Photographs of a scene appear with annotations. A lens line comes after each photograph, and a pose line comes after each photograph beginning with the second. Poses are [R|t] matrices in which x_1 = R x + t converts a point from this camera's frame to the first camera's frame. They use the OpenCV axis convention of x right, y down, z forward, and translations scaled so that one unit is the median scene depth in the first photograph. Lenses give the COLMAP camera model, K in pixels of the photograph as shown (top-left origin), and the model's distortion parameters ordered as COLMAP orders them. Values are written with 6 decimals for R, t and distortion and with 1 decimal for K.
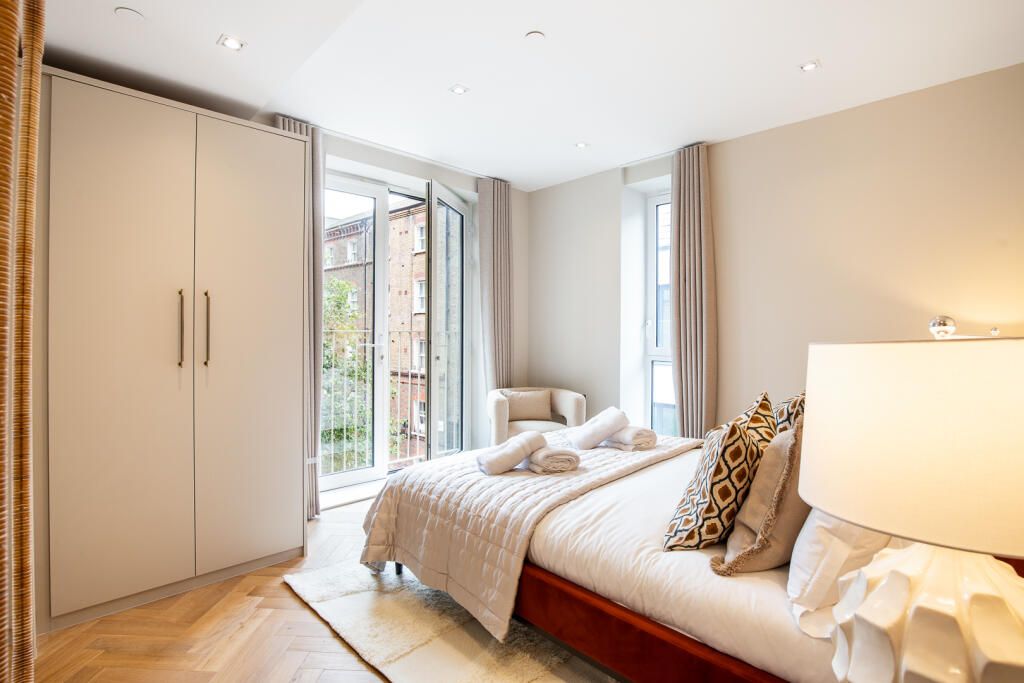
lens RADIAL K [[479.7, 0, 499.0], [0, 479.7, 336.1], [0, 0, 1]] dist [-0.038380, -0.000072]
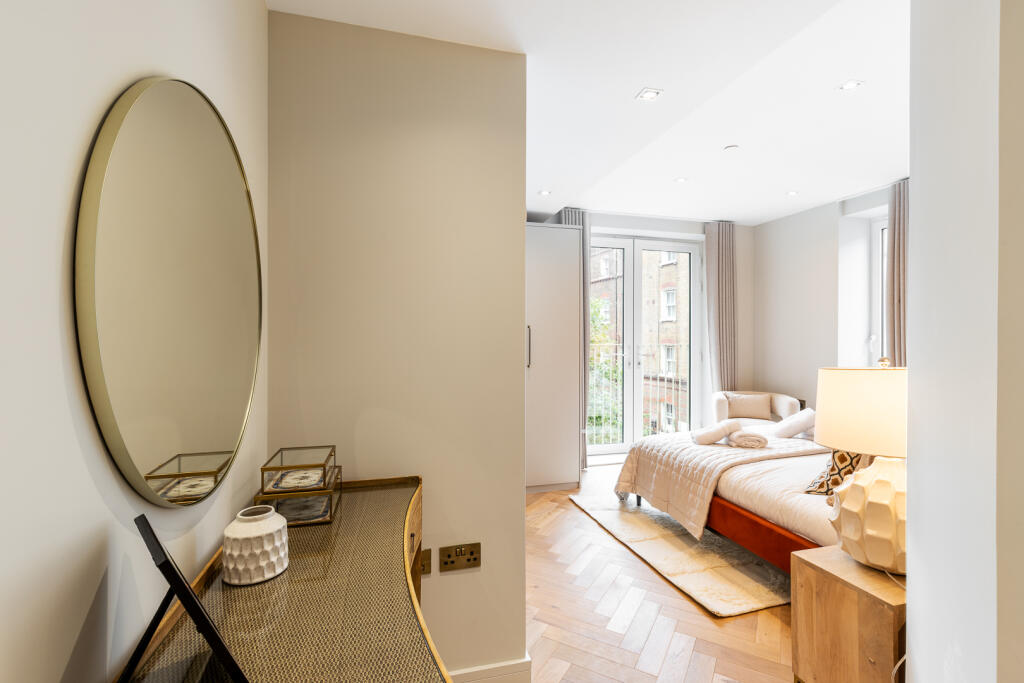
lens RADIAL K [[460.6, 0, 520.1], [0, 460.6, 341.3], [0, 0, 1]] dist [0.003257, -0.000285]
pose [[0.887732, -0.001991, -0.460356, 0.150265], [0.003102, 0.999994, 0.001656, -0.043025], [0.460350, -0.002899, 0.887733, -0.556458]]
